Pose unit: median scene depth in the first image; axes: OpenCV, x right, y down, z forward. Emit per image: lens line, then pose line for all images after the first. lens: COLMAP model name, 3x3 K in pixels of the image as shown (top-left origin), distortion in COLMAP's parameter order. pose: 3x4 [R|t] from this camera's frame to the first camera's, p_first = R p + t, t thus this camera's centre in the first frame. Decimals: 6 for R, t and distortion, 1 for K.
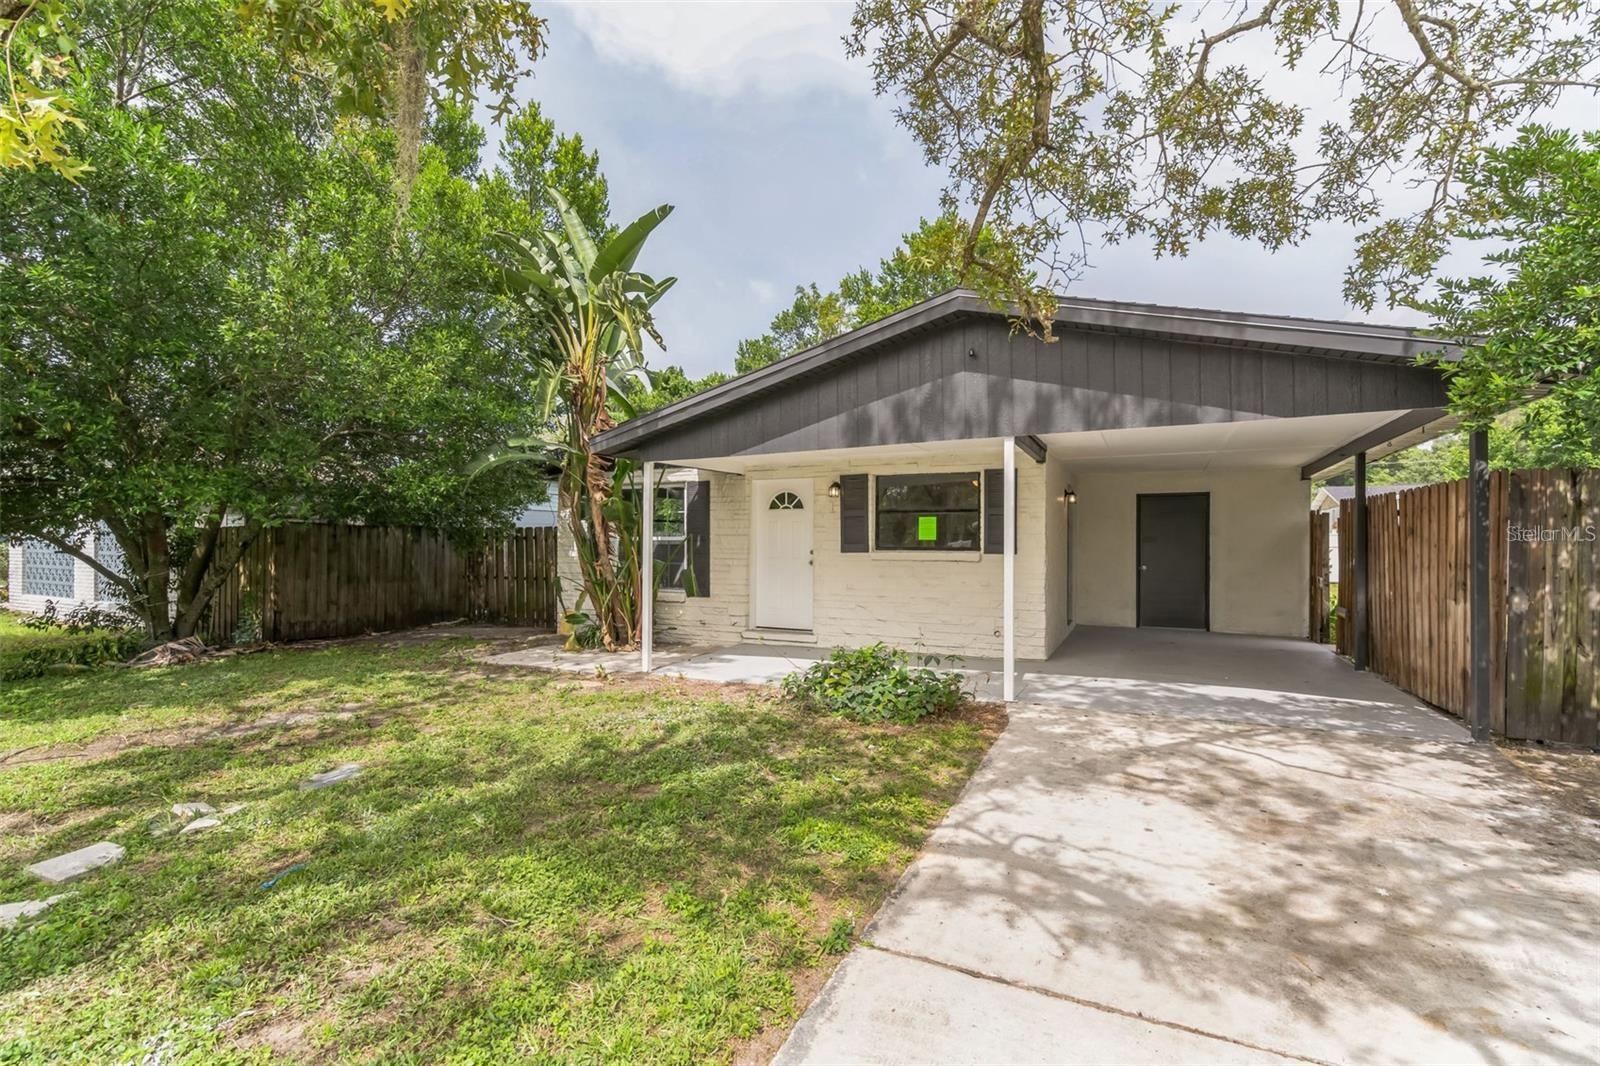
lens RADIAL K [[731.1, 0, 801.3], [0, 731.1, 529.7], [0, 0, 1]] dist [-0.000344, 0.001208]
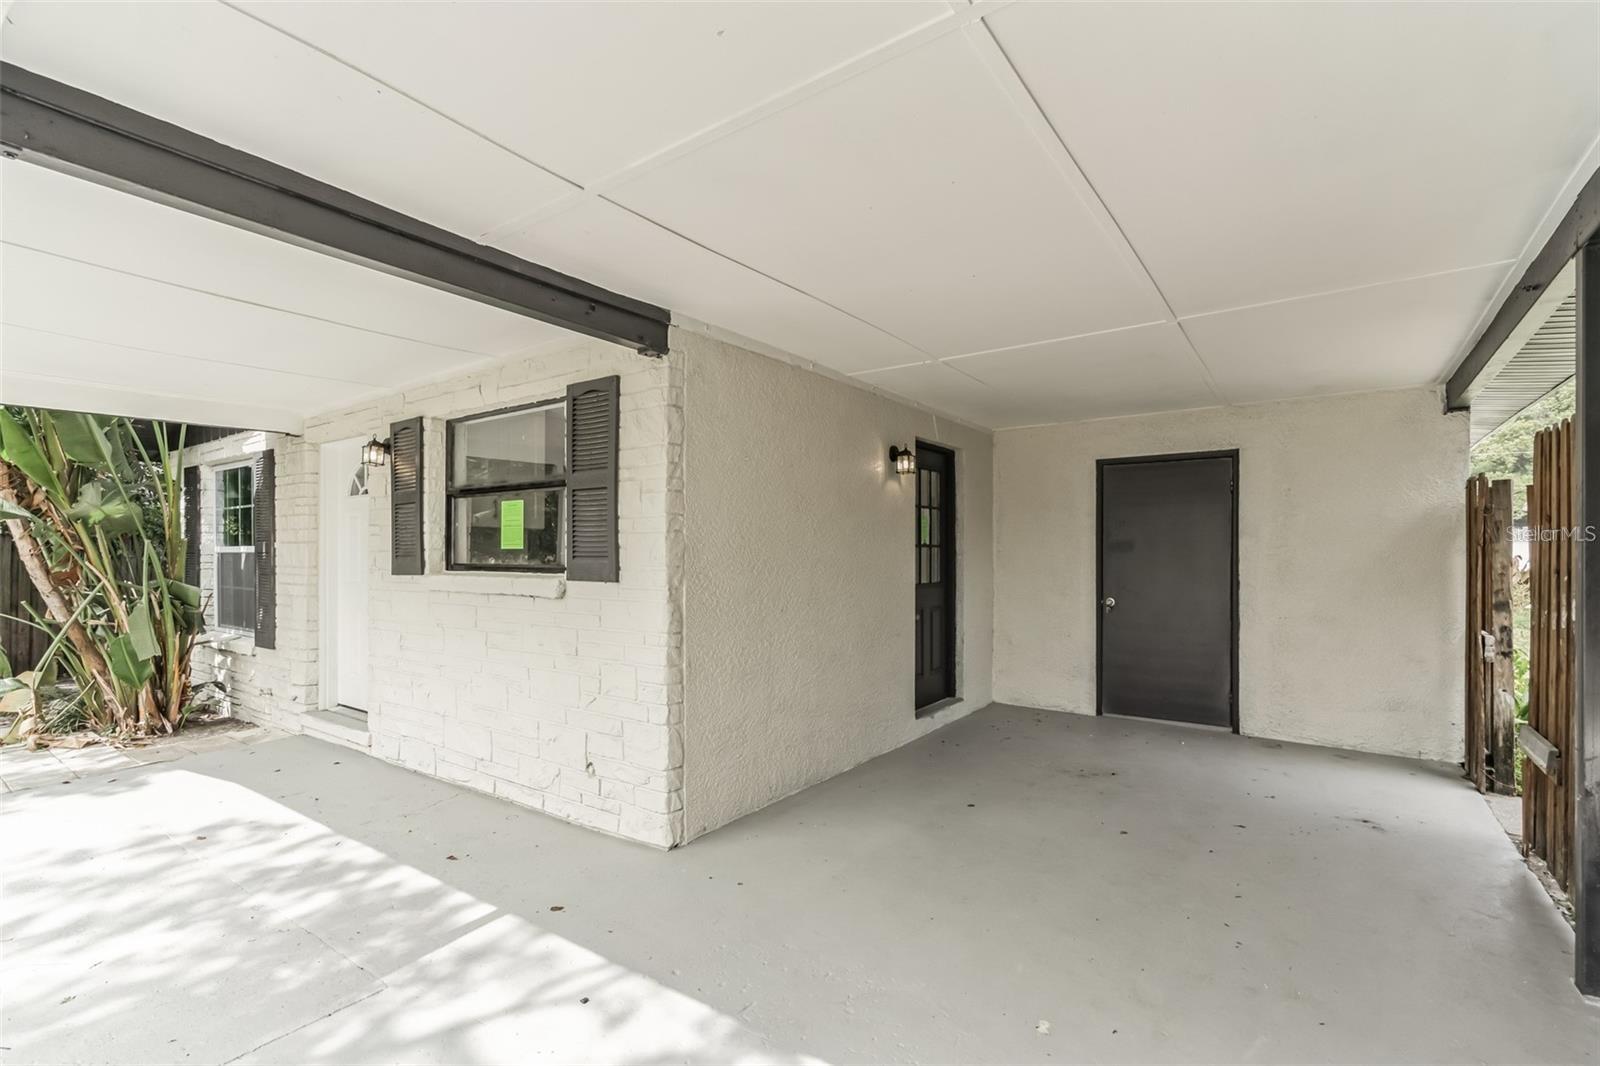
lens RADIAL K [[731.1, 0, 799.9], [0, 731.1, 549.1], [0, 0, 1]] dist [-0.000344, 0.001208]
pose [[0.983472, -0.003509, -0.181028, 0.392915], [0.005498, 0.999930, 0.010487, 0.008934], [0.180978, -0.011309, 0.983422, 0.510069]]
